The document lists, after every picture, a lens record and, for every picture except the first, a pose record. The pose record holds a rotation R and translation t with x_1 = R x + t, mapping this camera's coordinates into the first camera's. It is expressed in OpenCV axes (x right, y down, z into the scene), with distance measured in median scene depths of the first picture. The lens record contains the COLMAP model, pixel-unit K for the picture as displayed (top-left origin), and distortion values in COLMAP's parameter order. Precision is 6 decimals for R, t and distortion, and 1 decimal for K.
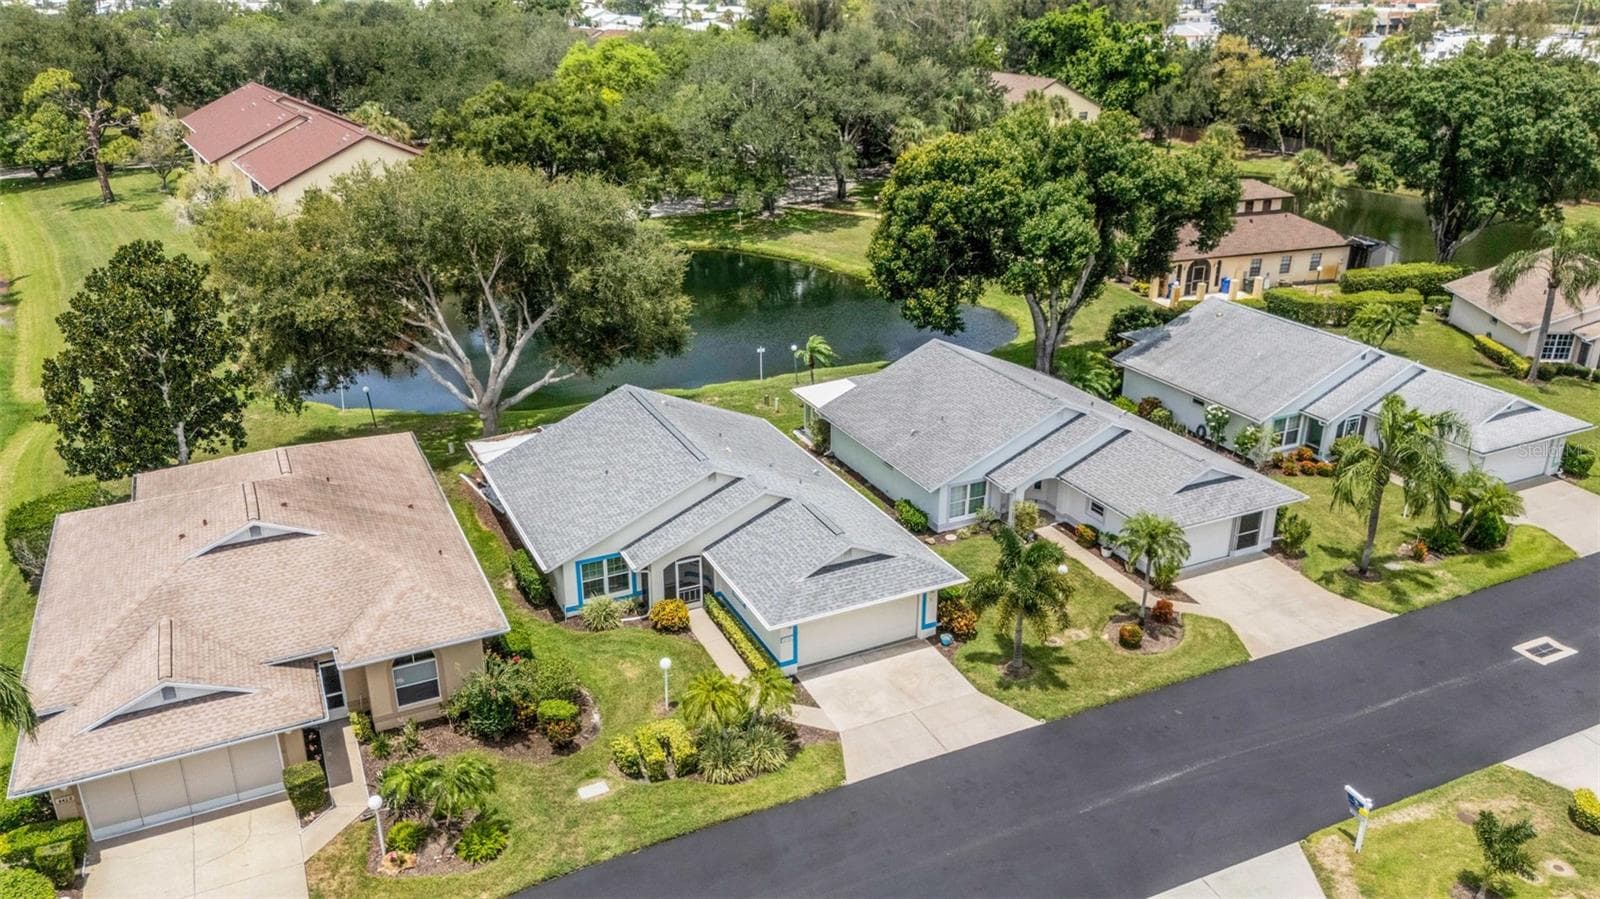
lens RADIAL K [[1184.4, 0, 802.7], [0, 1184.4, 450.3], [0, 0, 1]] dist [0.099537, -0.119220]
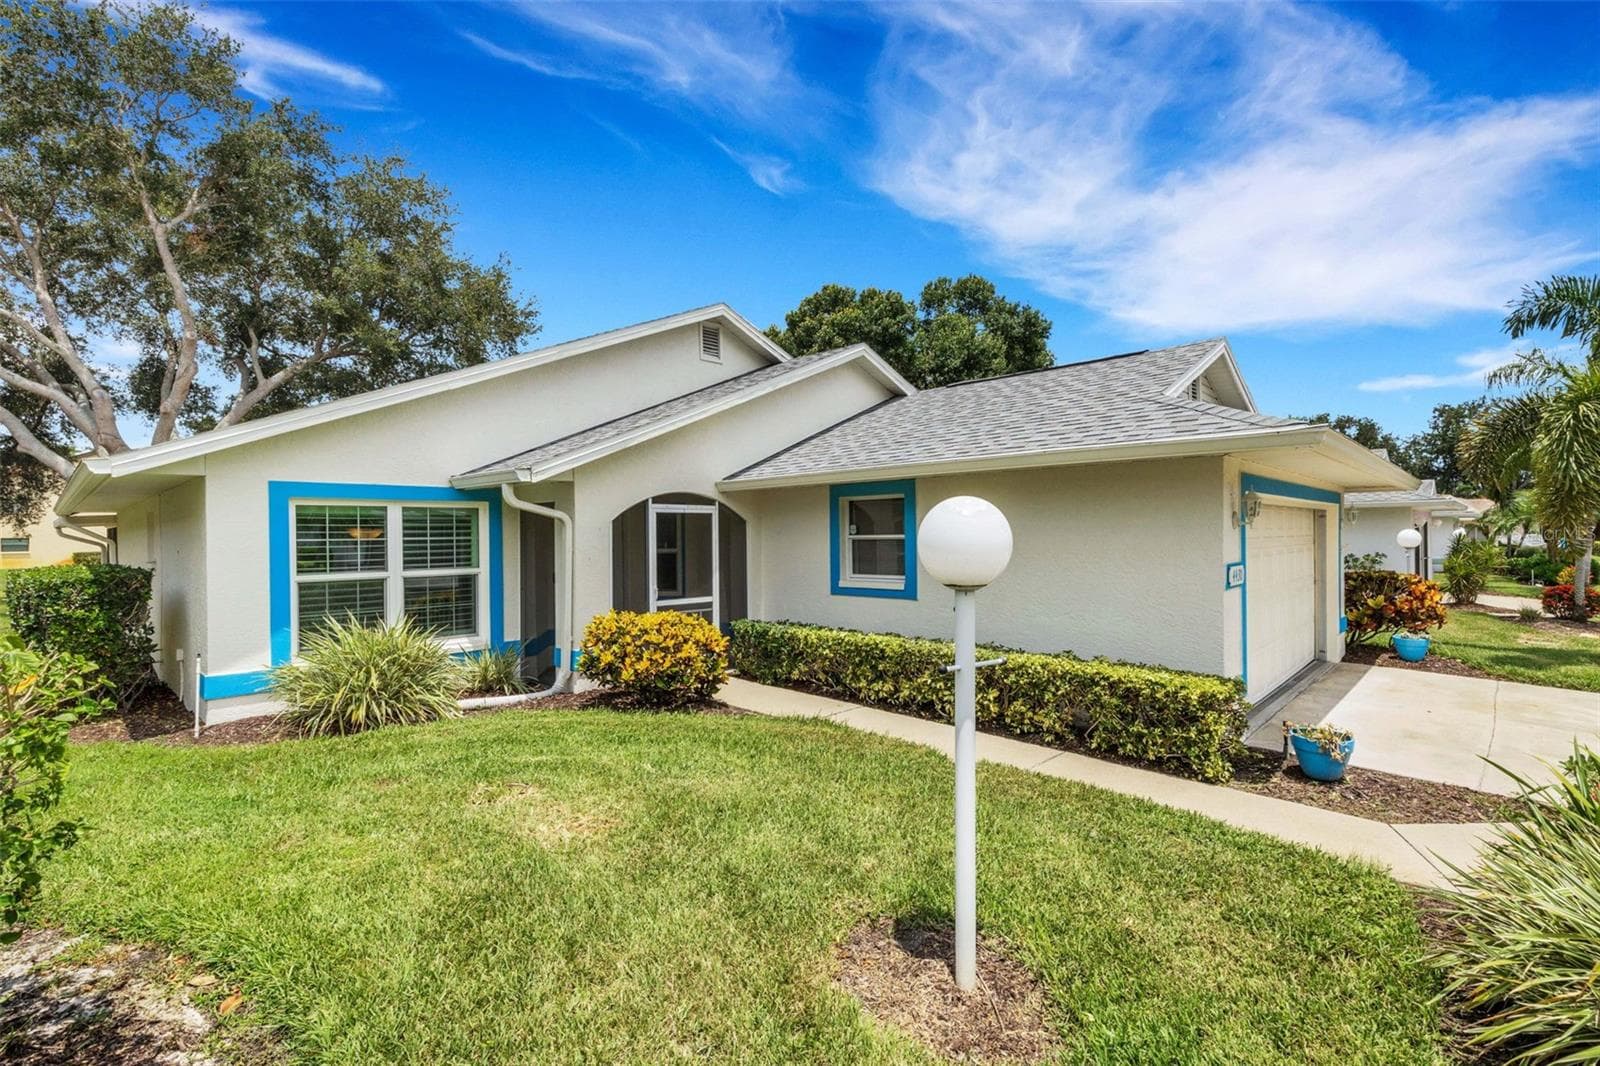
lens RADIAL K [[724.9, 0, 807.4], [0, 724.9, 535.4], [0, 0, 1]] dist [0.000870, 0.001670]
pose [[0.933664, -0.011488, 0.357966, -0.140110], [0.146987, 0.923725, -0.353734, 0.180746], [-0.326599, 0.382885, 0.864137, 0.841187]]
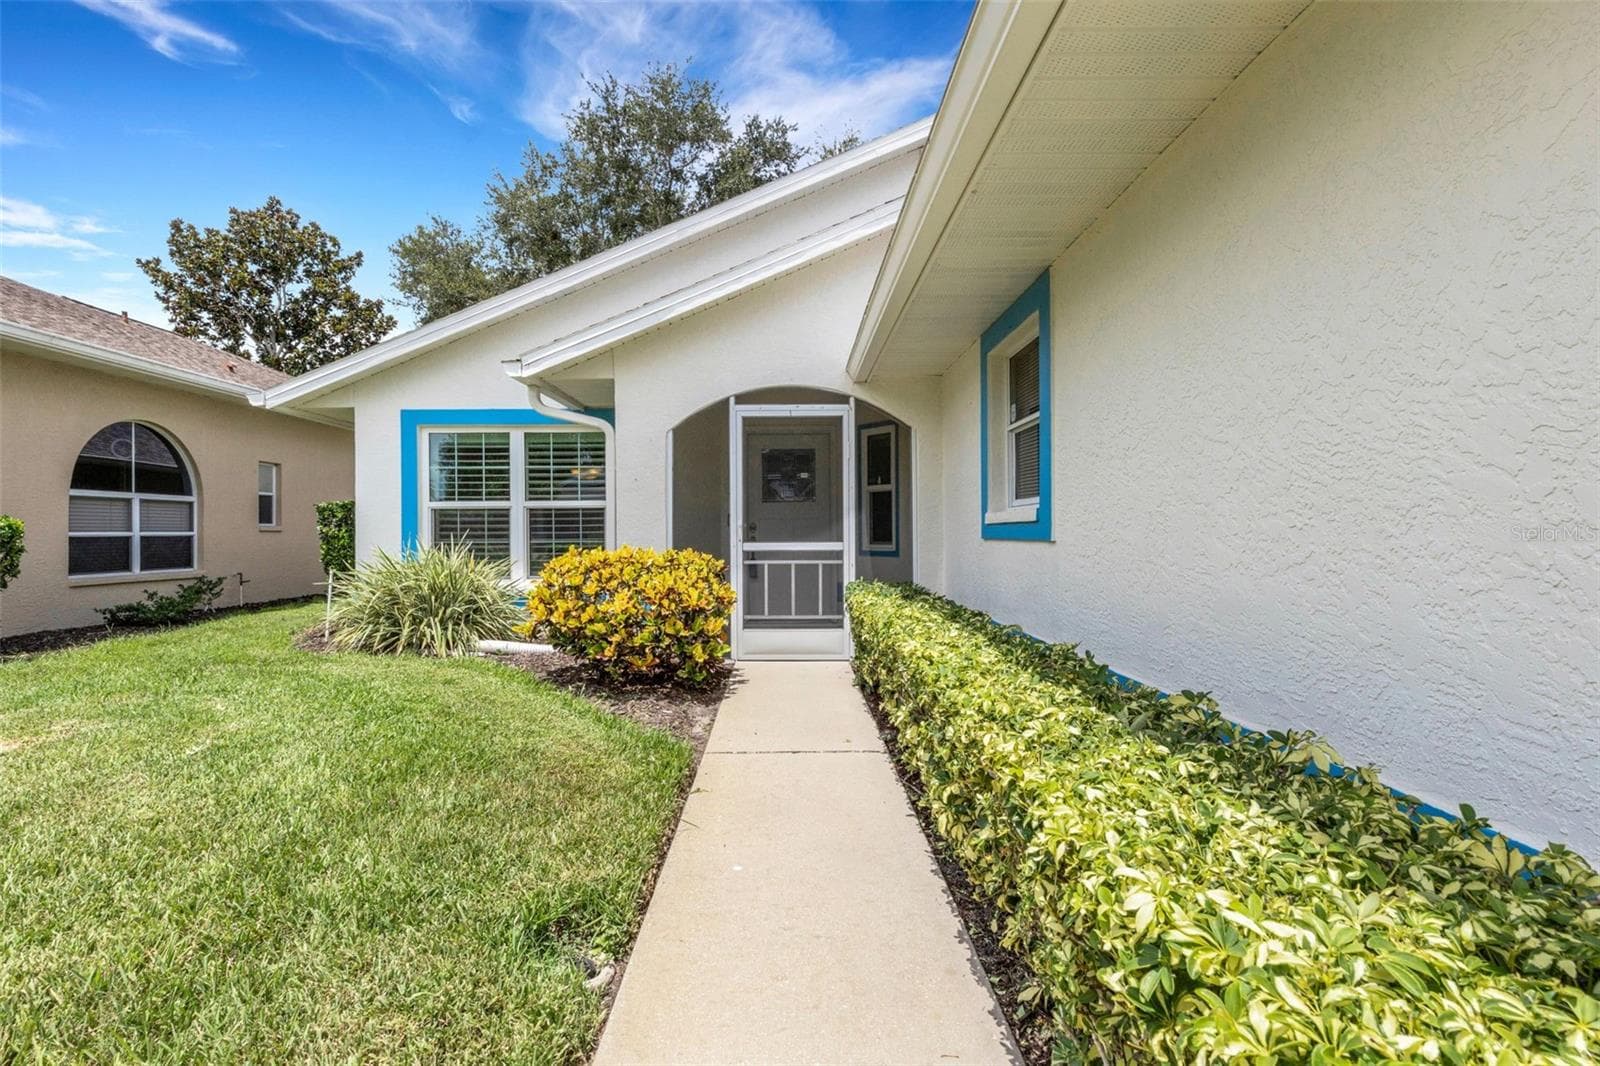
lens RADIAL K [[731.5, 0, 793.1], [0, 731.5, 524.7], [0, 0, 1]] dist [0.001953, 0.000095]
pose [[0.908688, -0.009789, -0.417361, -0.039814], [-0.152776, 0.922581, -0.354266, 0.166196], [0.388517, 0.385680, 0.836843, 0.917974]]
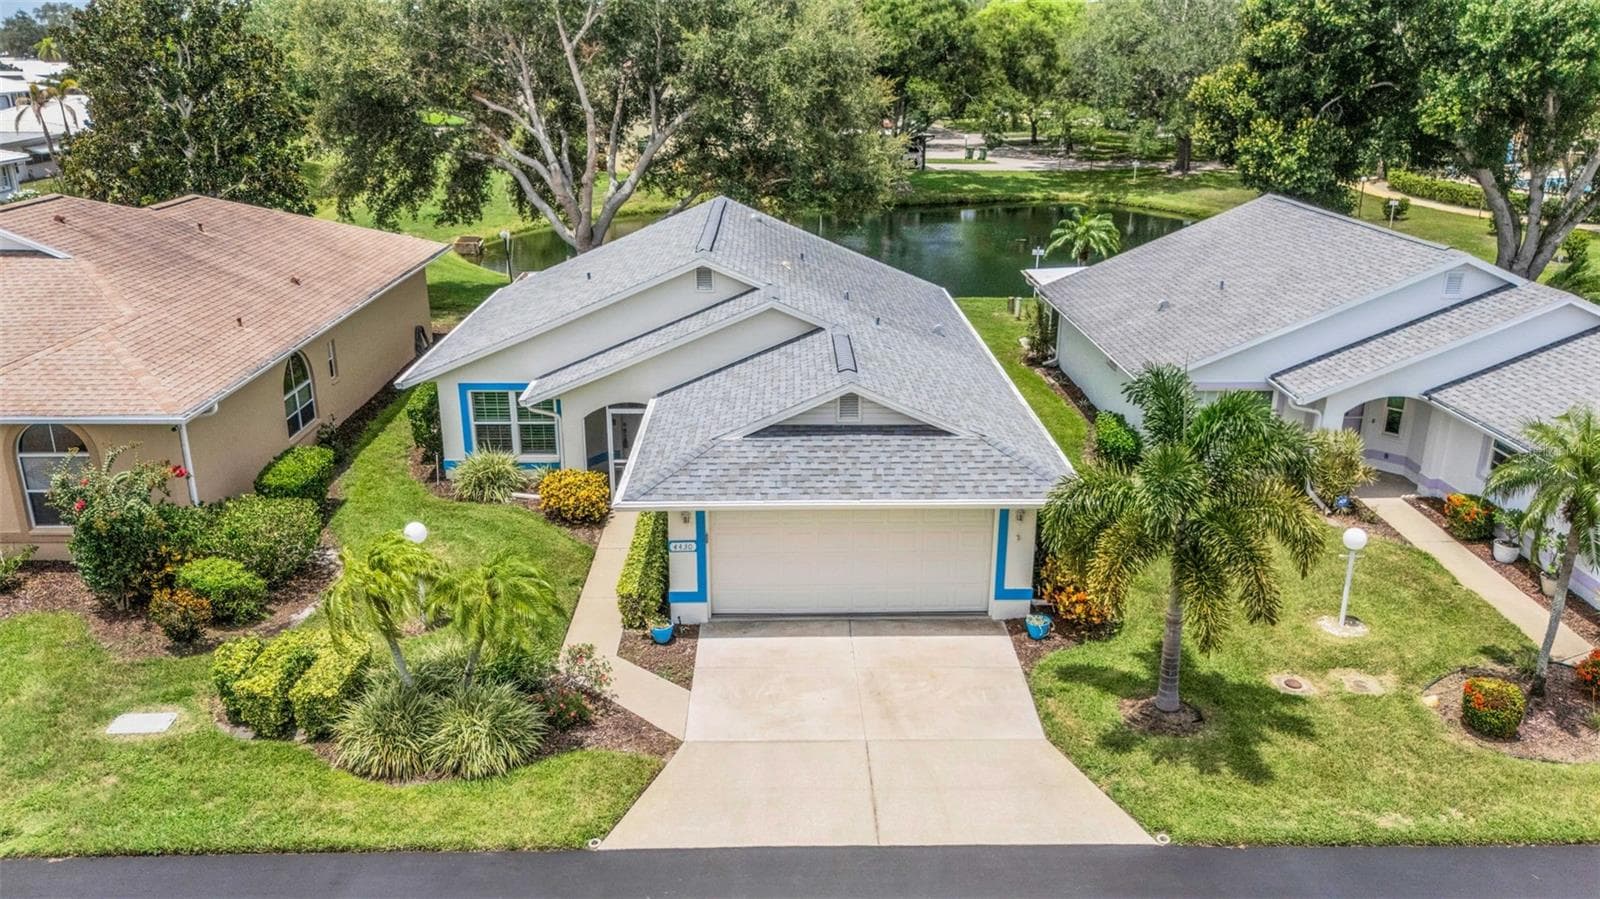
lens RADIAL K [[1189.8, 0, 800.0], [0, 1189.8, 449.5], [0, 0, 1]] dist [0.088133, -0.106755]
pose [[0.910686, 0.136490, -0.389898, 0.208038], [-0.160141, 0.986679, -0.028640, 0.117935], [0.380795, 0.088521, 0.920413, 0.521321]]
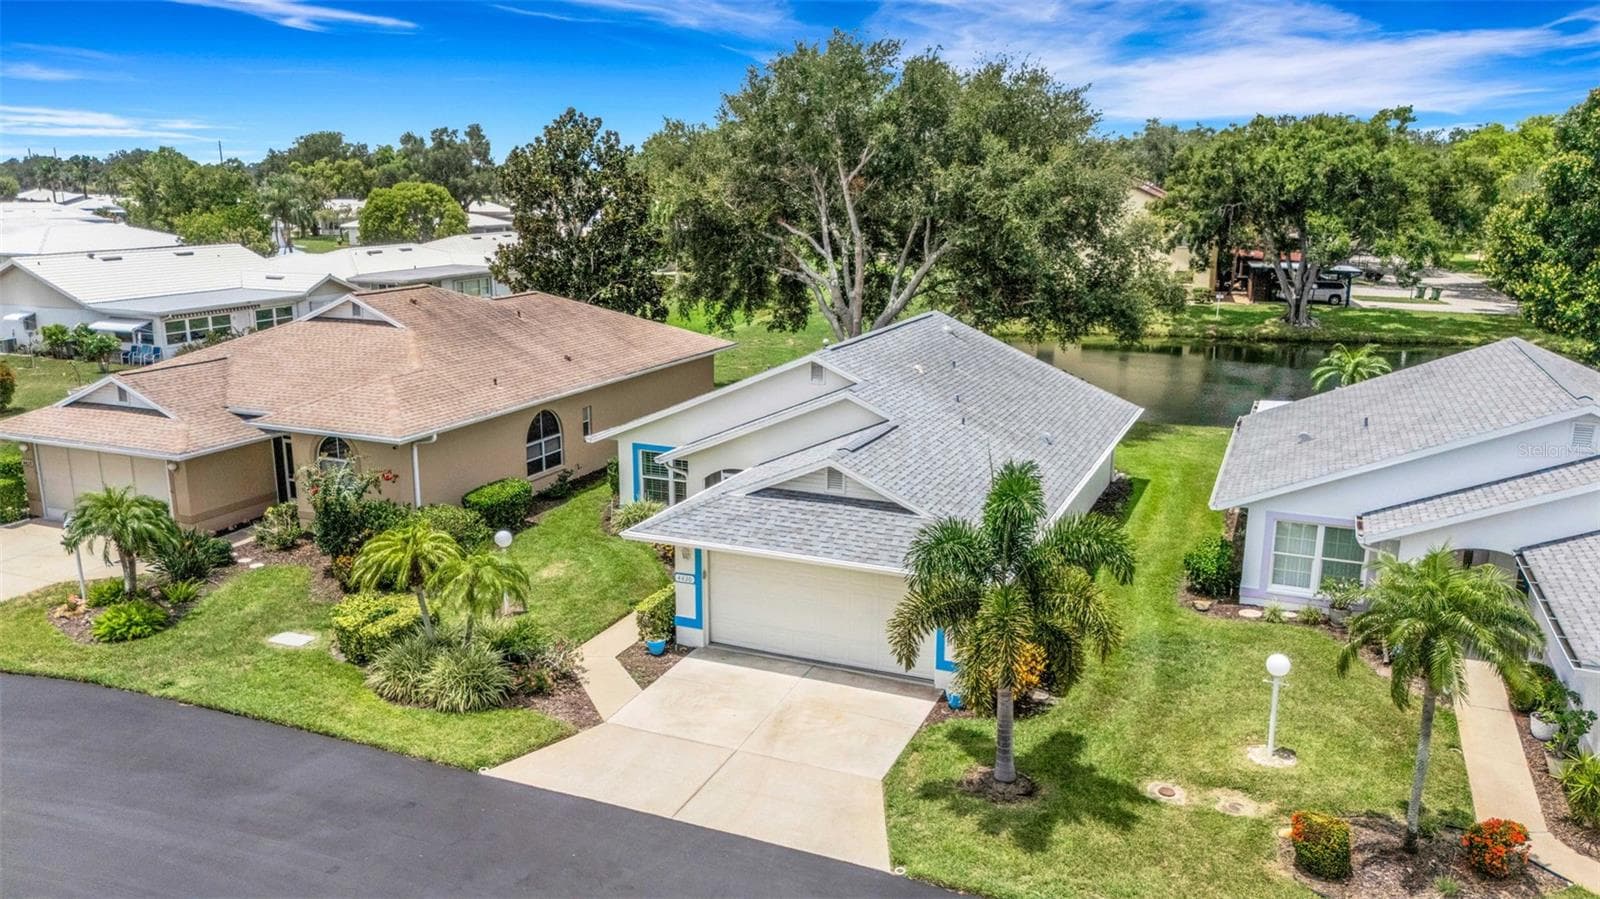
lens RADIAL K [[1189.5, 0, 800.0], [0, 1189.5, 449.5], [0, 0, 1]] dist [0.054835, -0.036421]
pose [[0.657799, 0.173150, -0.733021, 0.429410], [-0.290710, 0.956170, -0.035016, 0.094668], [0.694830, 0.236130, 0.679304, 0.577655]]
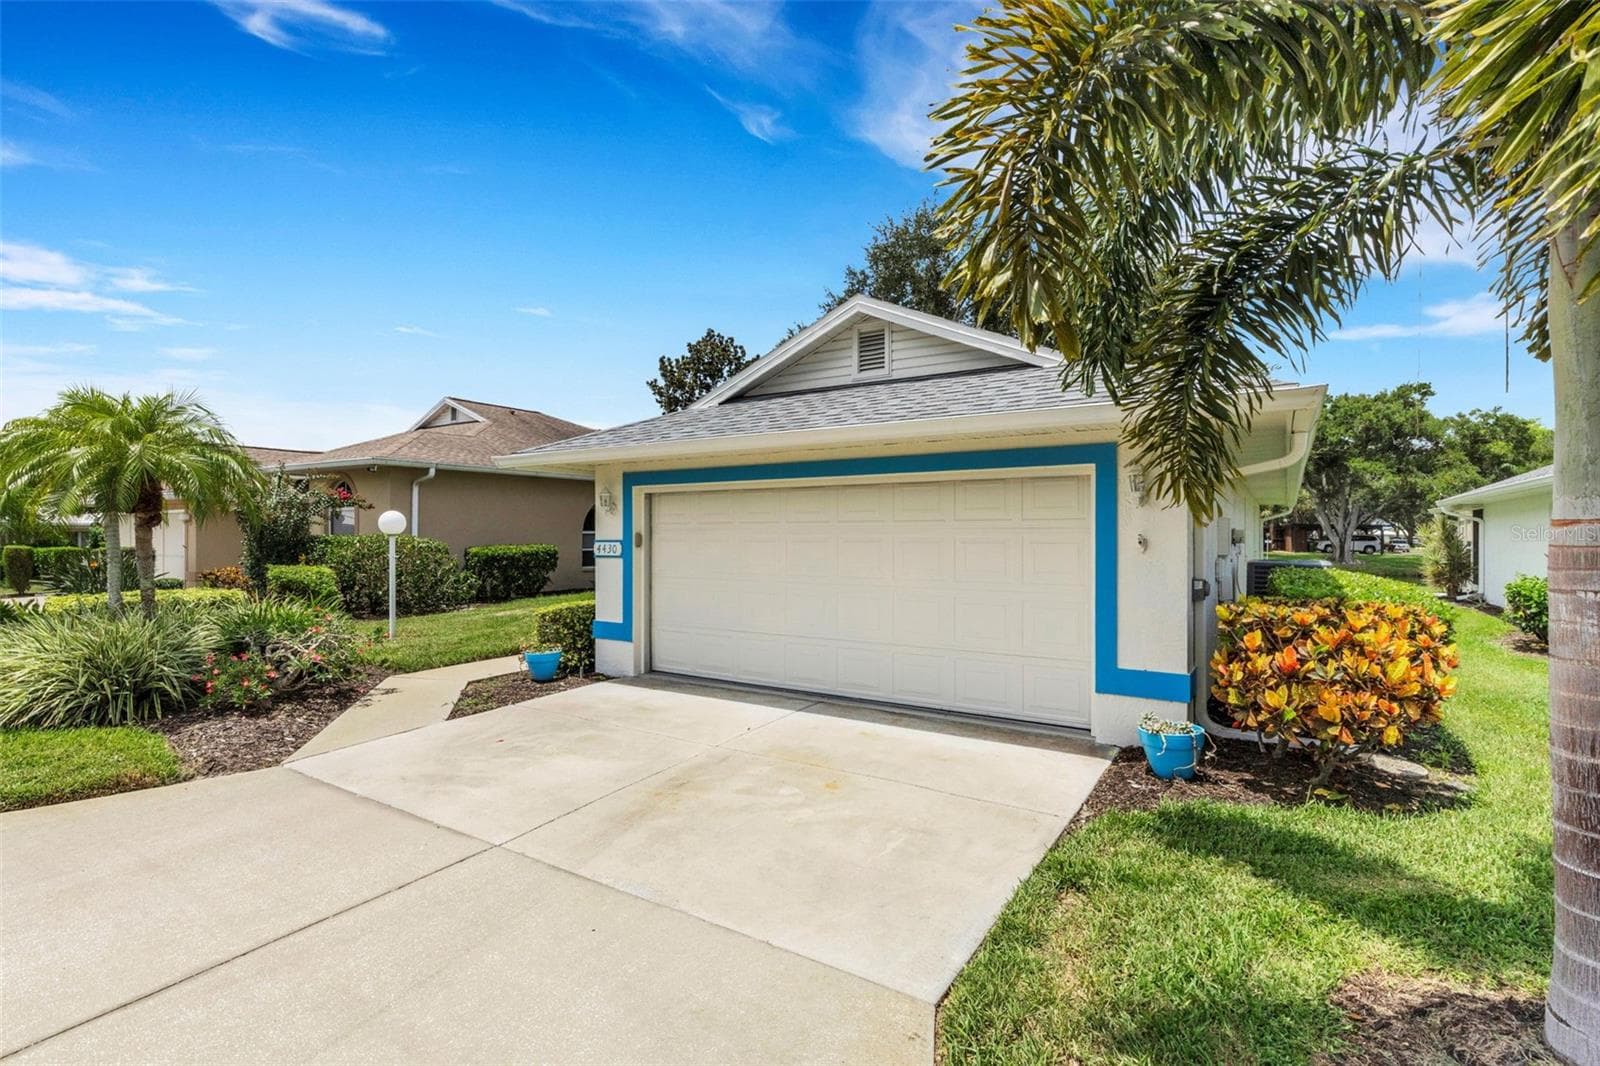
lens RADIAL K [[751.2, 0, 800.0], [0, 751.2, 533.0], [0, 0, 1]] dist [0.004816, 0.000662]
pose [[0.519804, -0.001681, -0.854284, 0.187971], [-0.326157, 0.923857, -0.200274, 0.169325], [0.789573, 0.382734, 0.479676, 0.881657]]
